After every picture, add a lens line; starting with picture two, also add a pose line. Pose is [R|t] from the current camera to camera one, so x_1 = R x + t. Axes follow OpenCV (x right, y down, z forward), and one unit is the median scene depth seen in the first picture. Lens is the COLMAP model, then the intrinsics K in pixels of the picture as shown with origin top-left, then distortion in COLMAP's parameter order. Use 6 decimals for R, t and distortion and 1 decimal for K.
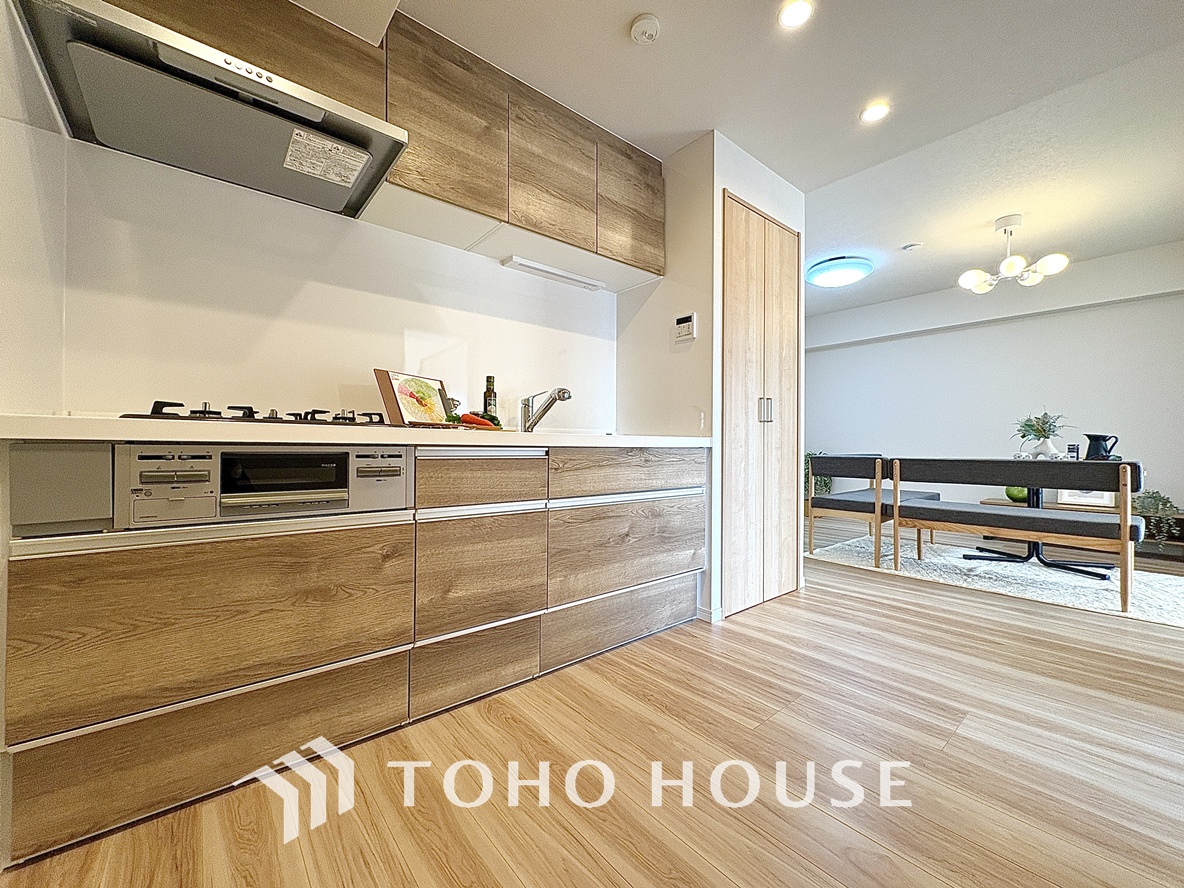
lens RADIAL K [[473.4, 0, 595.2], [0, 473.4, 446.4], [0, 0, 1]] dist [0.001383, 0.000161]
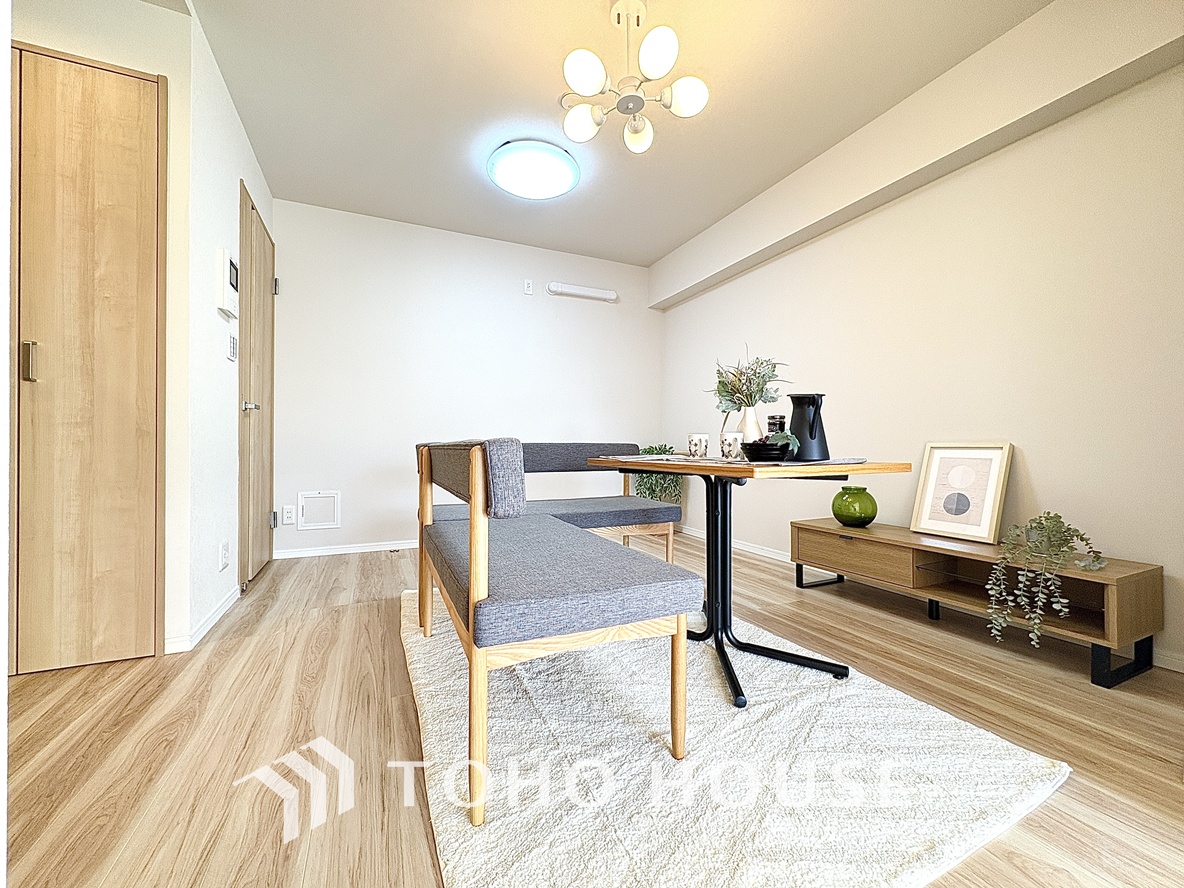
lens RADIAL K [[473.4, 0, 591.5], [0, 473.4, 442.2], [0, 0, 1]] dist [0.001383, 0.000161]
pose [[0.964333, 0.002770, -0.264678, 0.908144], [0.000340, 0.999931, 0.011705, 0.016271], [0.264692, -0.011378, 0.964266, 0.445774]]
